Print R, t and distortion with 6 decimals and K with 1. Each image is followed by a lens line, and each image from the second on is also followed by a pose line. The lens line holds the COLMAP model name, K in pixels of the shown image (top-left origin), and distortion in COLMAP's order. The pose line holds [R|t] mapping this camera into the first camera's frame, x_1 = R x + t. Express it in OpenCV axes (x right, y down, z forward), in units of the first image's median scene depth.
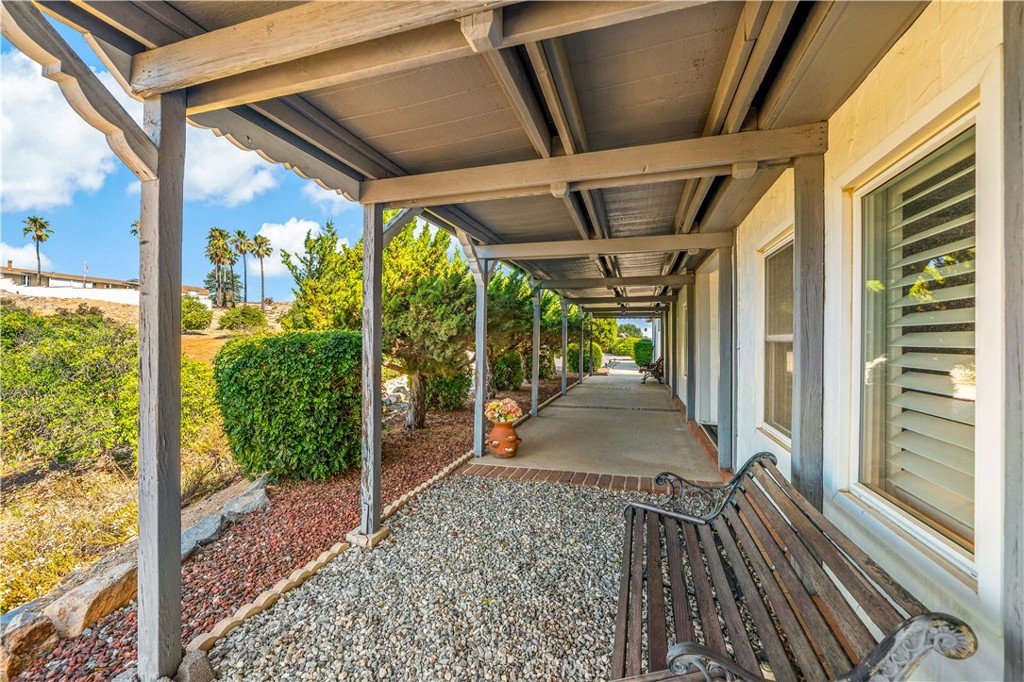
lens RADIAL K [[382.2, 0, 518.2], [0, 382.2, 340.3], [0, 0, 1]] dist [-0.004535, -0.000520]
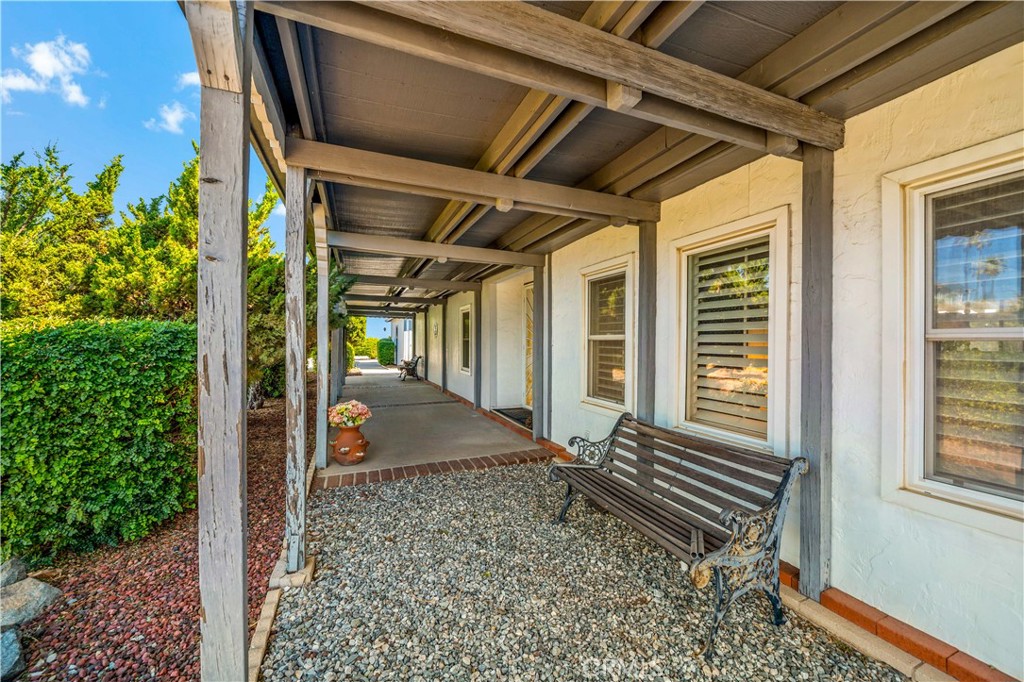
lens RADIAL K [[382.2, 0, 499.9], [0, 382.2, 346.2], [0, 0, 1]] dist [-0.004535, -0.000520]
pose [[0.791567, -0.004670, 0.611065, -0.402585], [-0.005599, 0.999873, 0.014894, 0.006720], [-0.611057, -0.015211, 0.791440, 0.066252]]
